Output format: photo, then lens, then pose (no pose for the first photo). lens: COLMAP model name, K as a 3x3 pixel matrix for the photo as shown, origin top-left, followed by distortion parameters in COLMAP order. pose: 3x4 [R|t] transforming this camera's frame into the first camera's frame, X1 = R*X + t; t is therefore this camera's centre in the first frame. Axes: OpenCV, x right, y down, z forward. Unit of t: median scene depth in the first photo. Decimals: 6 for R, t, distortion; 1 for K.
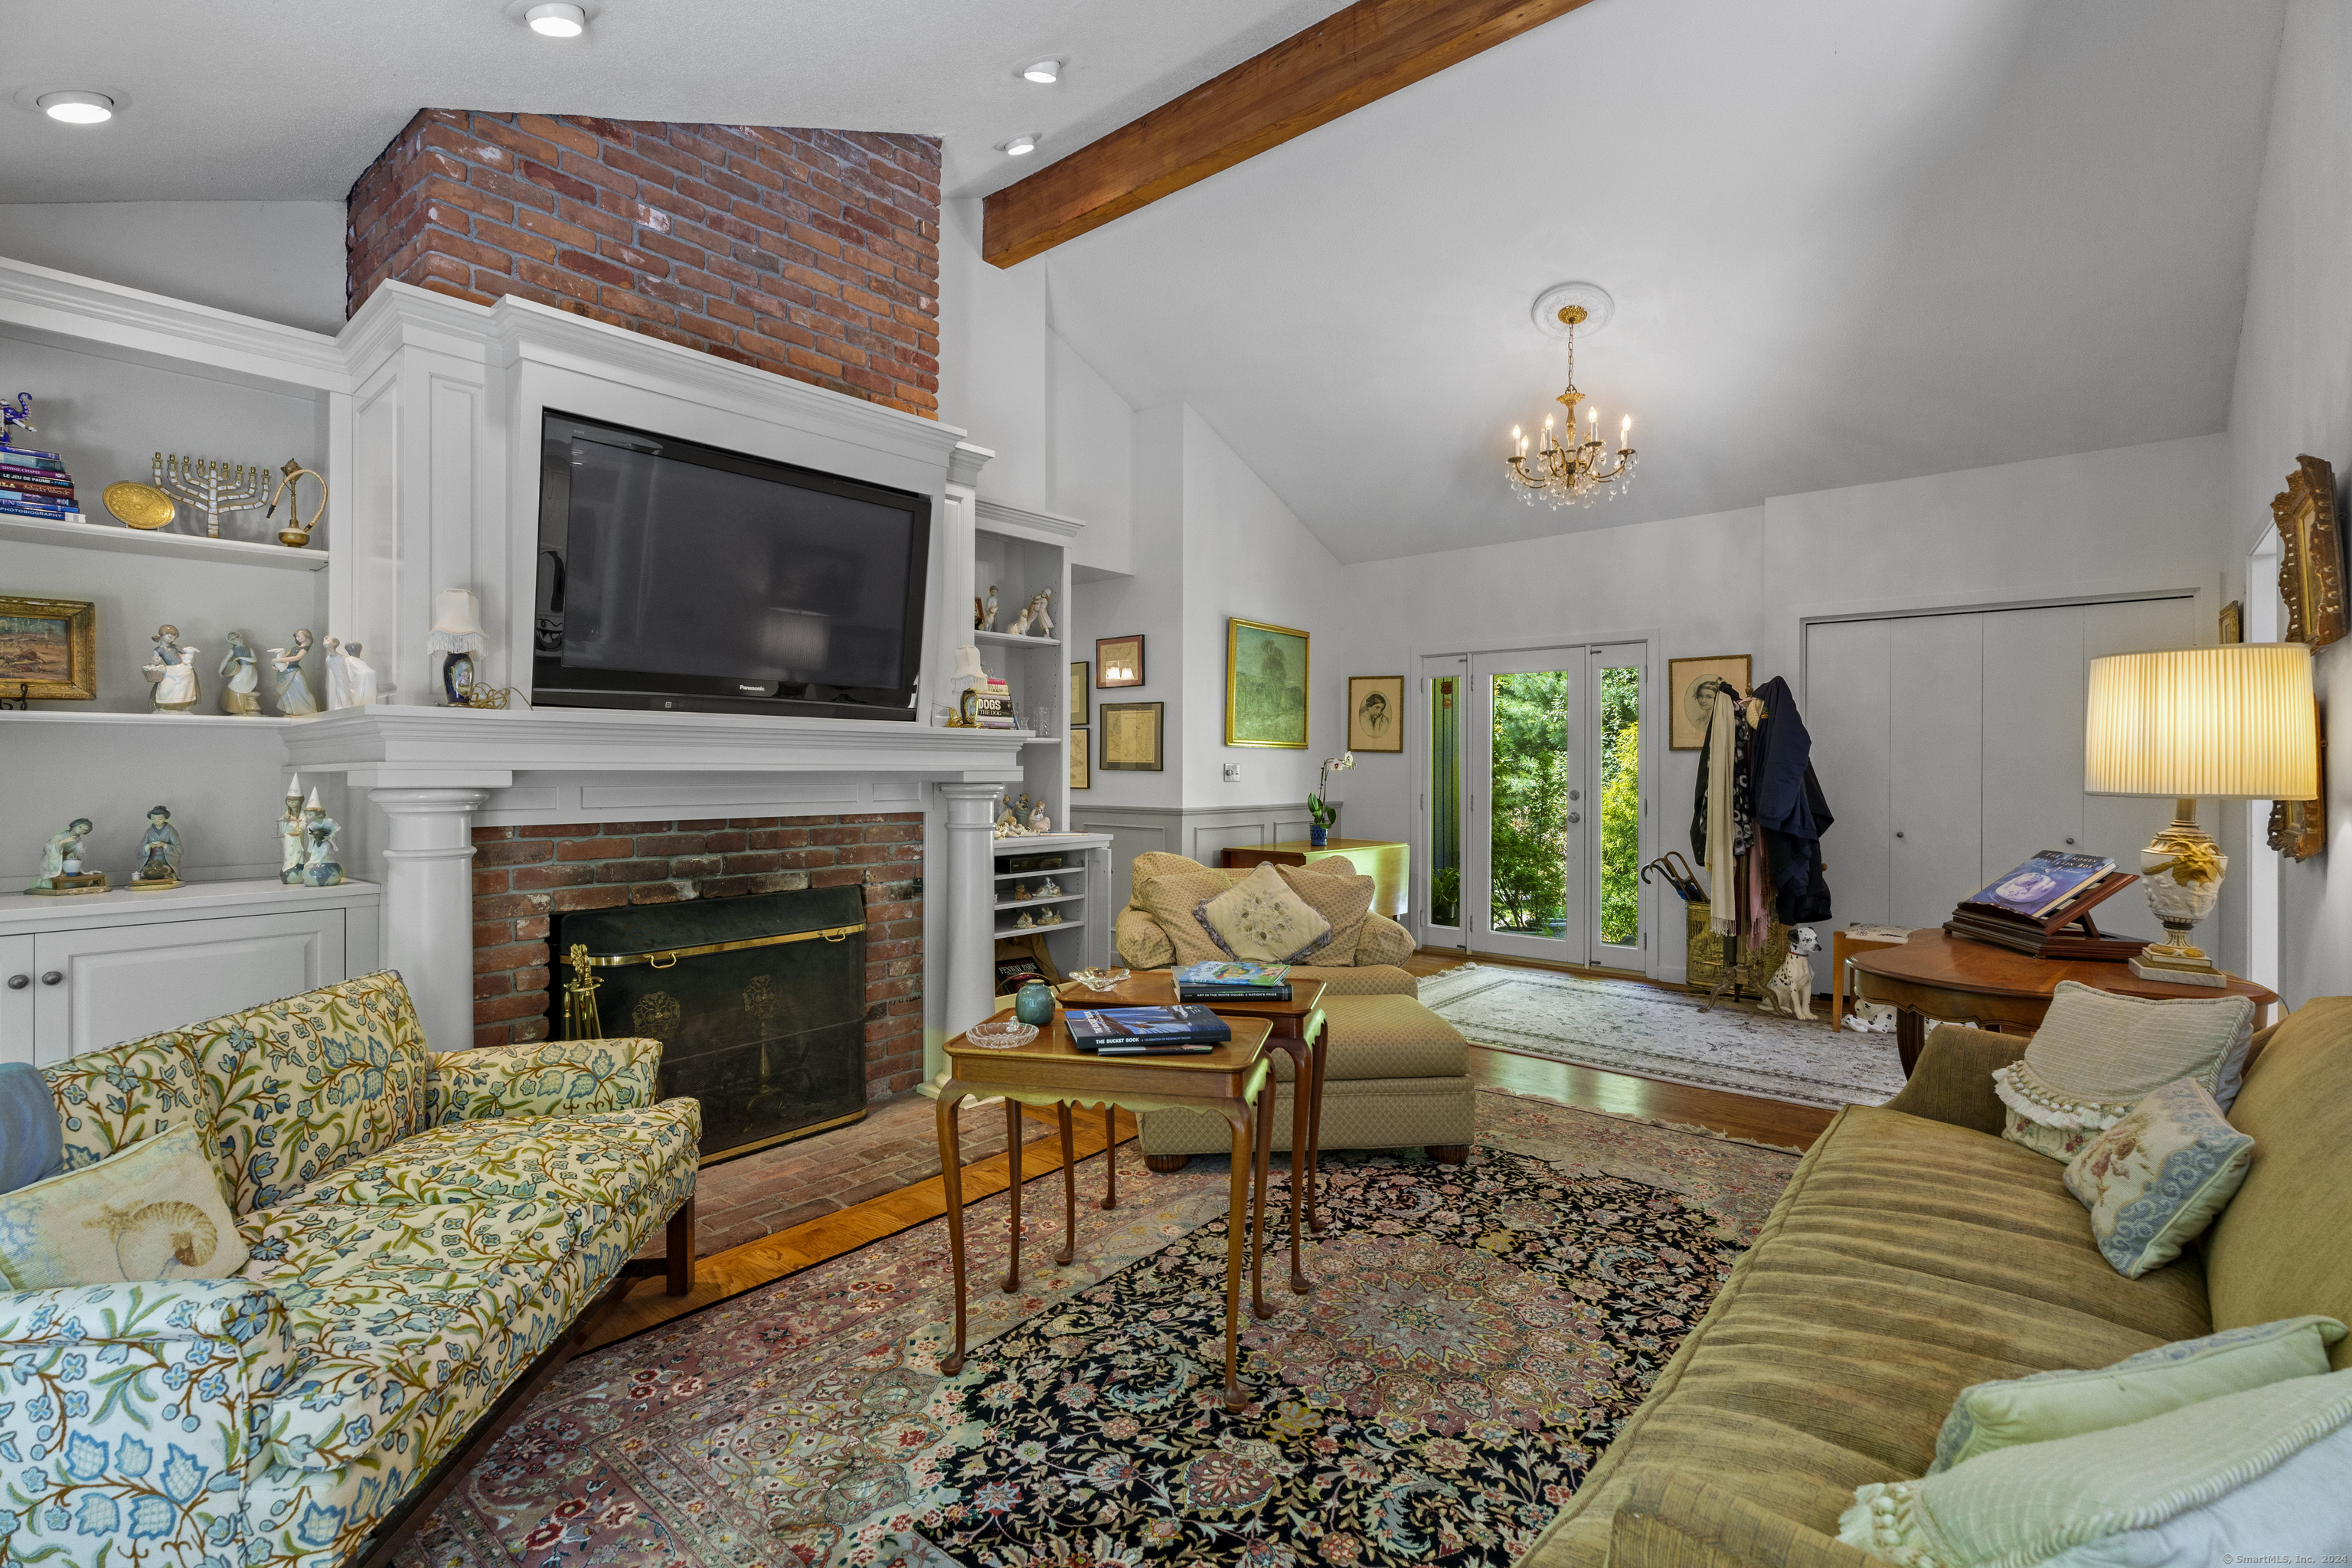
lens RADIAL K [[1072.6, 0, 1169.6], [0, 1072.6, 766.8], [0, 0, 1]] dist [0.000882, 0.001030]
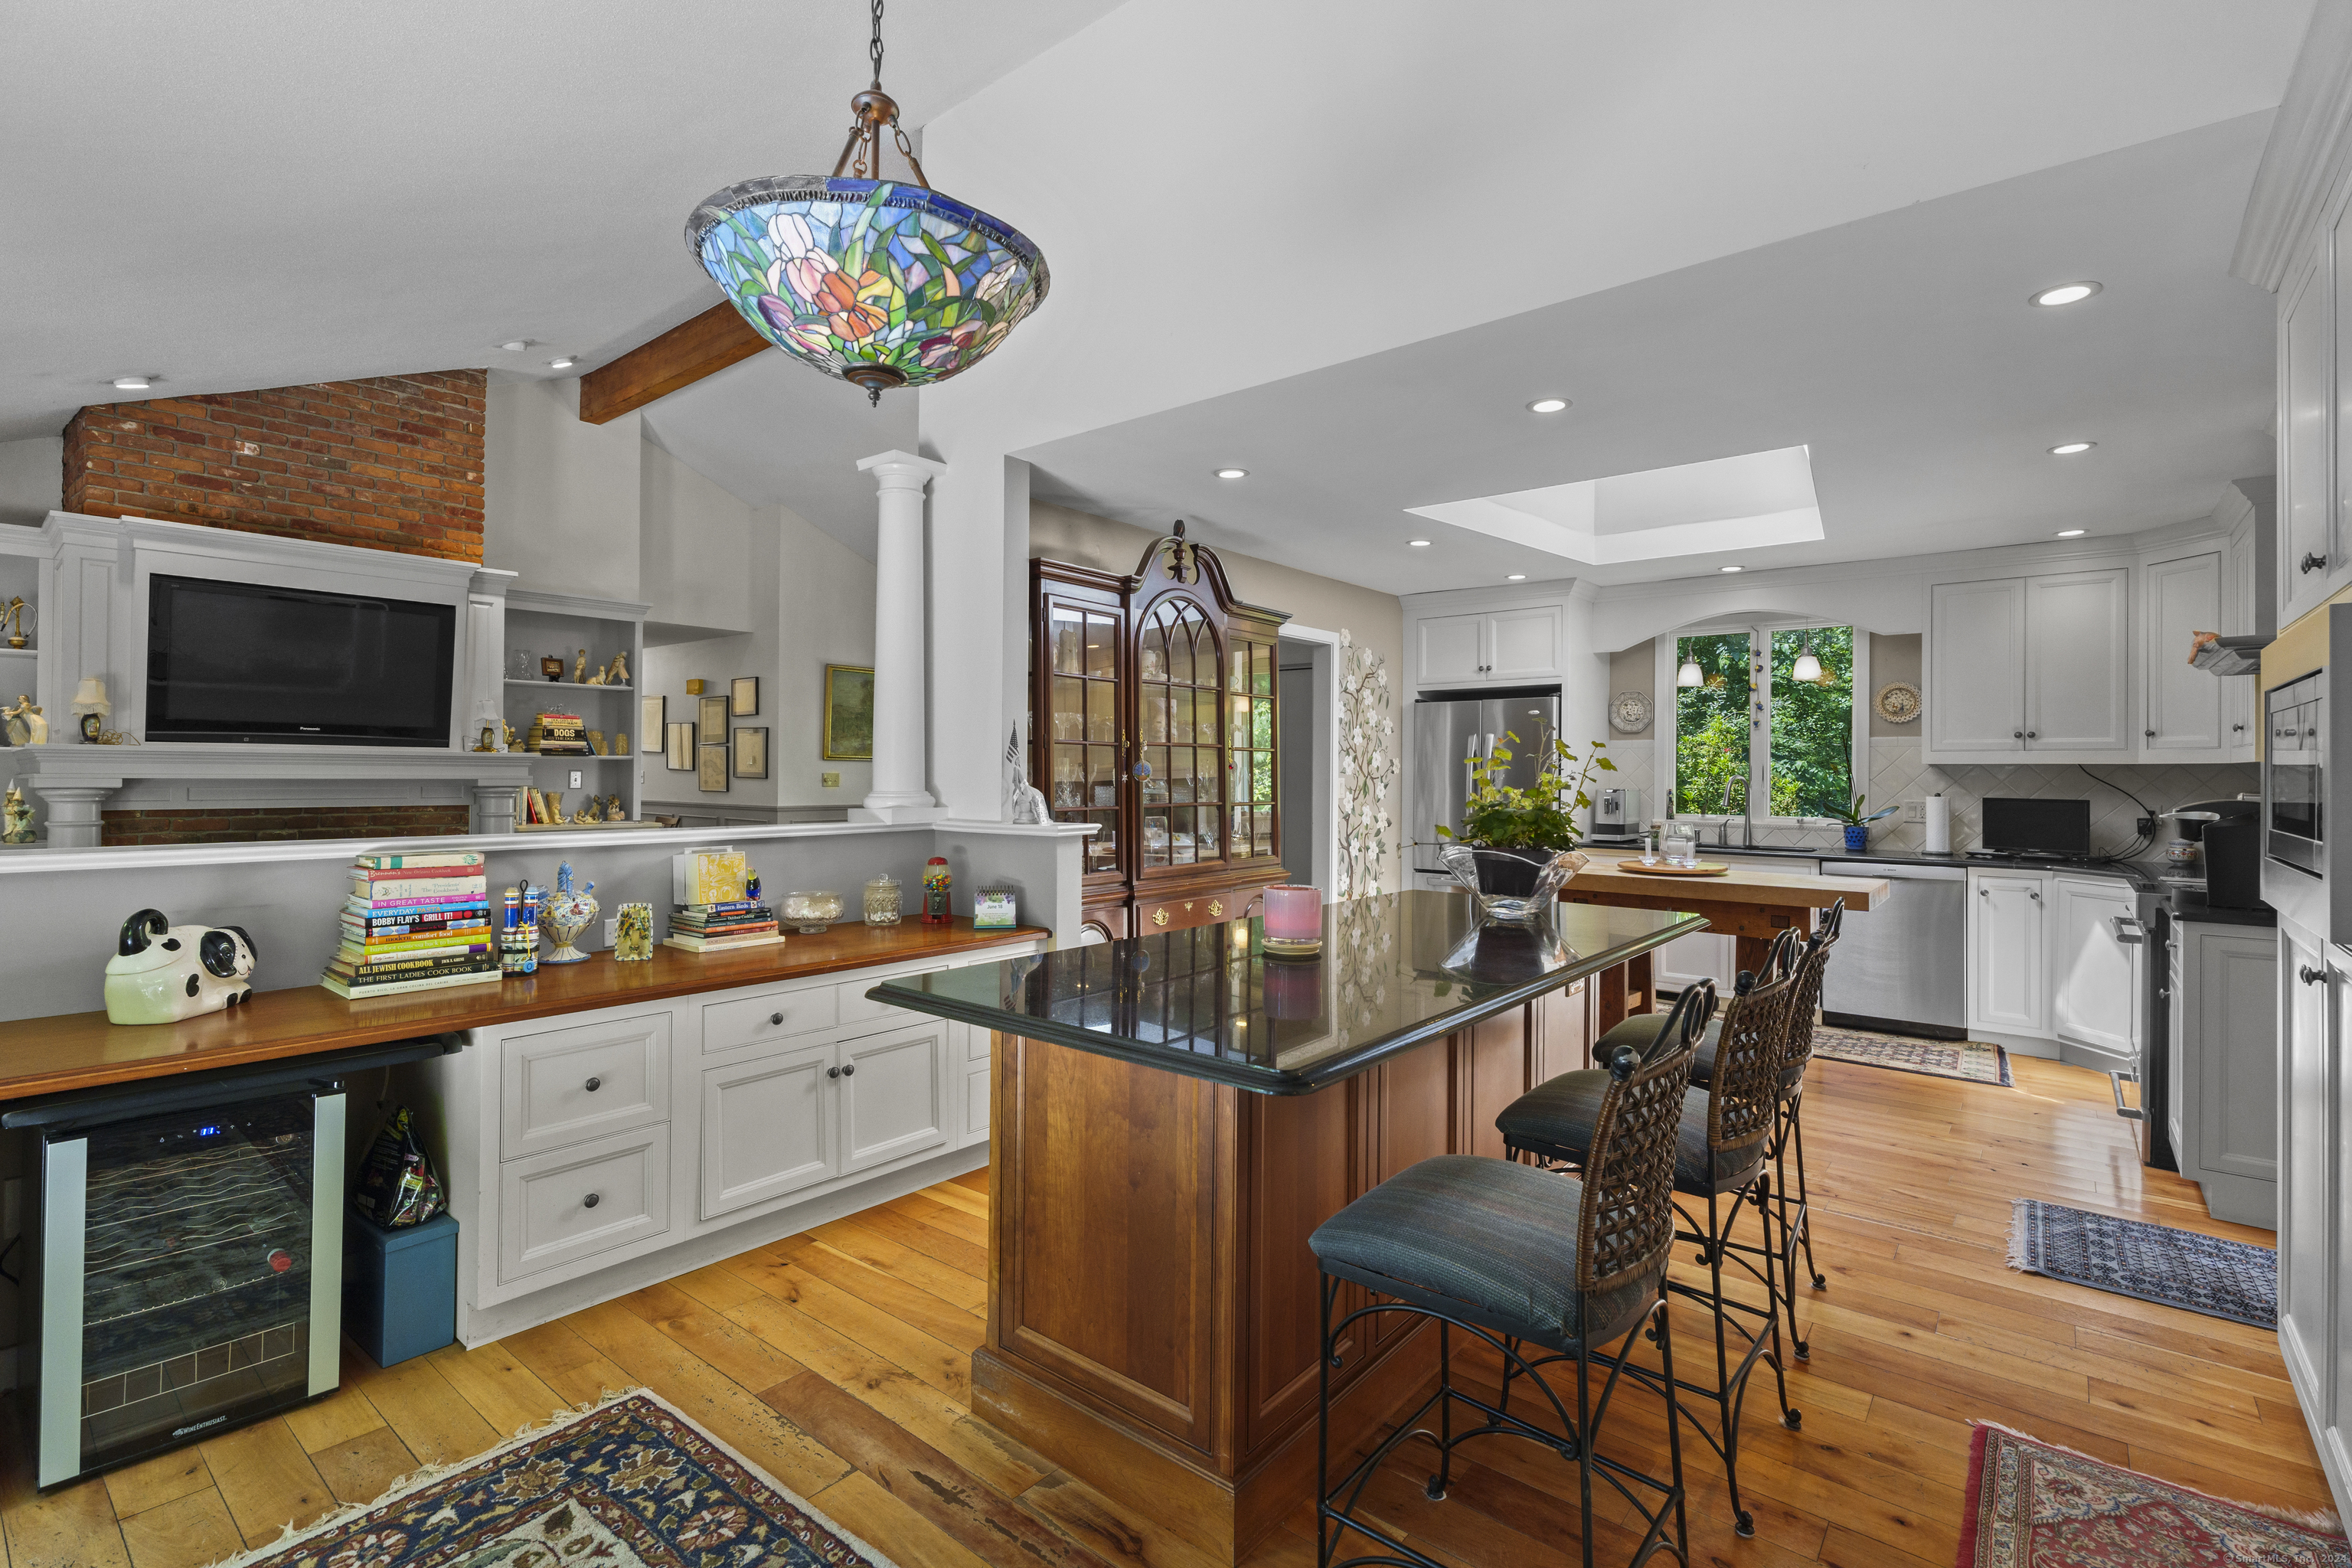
lens RADIAL K [[1066.6, 0, 1172.3], [0, 1066.6, 771.3], [0, 0, 1]] dist [0.000166, -0.004390]
pose [[0.999637, 0.004565, 0.026563, 0.973523], [-0.004533, 0.999989, -0.001234, -0.012919], [-0.026569, 0.001113, 0.999646, -0.735280]]
